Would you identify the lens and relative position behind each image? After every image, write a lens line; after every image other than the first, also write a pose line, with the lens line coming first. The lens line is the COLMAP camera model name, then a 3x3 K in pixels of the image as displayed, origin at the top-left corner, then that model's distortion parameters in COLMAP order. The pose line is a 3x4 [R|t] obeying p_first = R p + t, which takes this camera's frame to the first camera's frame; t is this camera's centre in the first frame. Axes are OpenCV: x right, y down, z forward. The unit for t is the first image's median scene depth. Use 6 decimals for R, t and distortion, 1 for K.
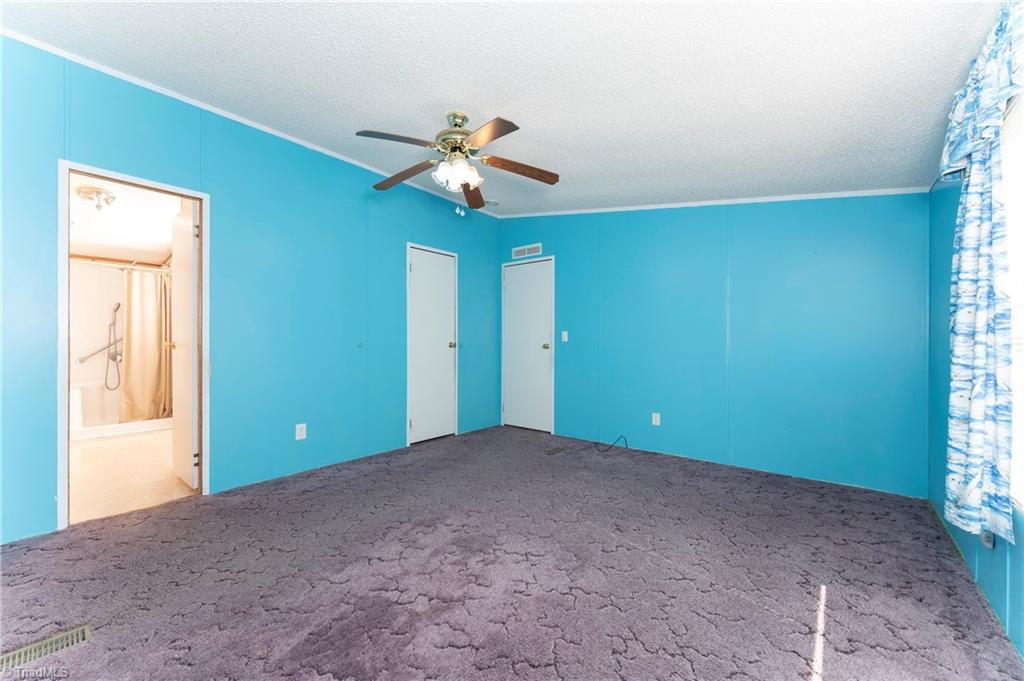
lens RADIAL K [[405.4, 0, 512.5], [0, 405.4, 343.5], [0, 0, 1]] dist [-0.002774, 0.000134]
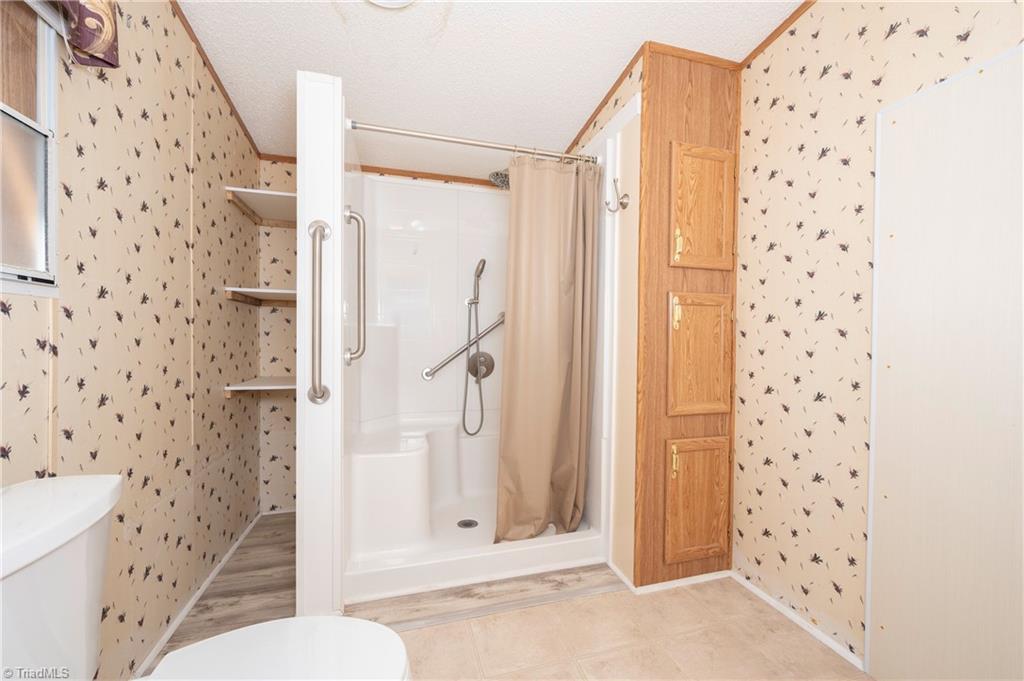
lens RADIAL K [[405.4, 0, 498.6], [0, 405.4, 340.2], [0, 0, 1]] dist [-0.002774, 0.000134]
pose [[0.807759, 0.012698, -0.589377, -0.676014], [-0.006813, 0.999902, 0.012205, -0.007895], [0.589474, -0.005843, 0.807766, 0.620694]]
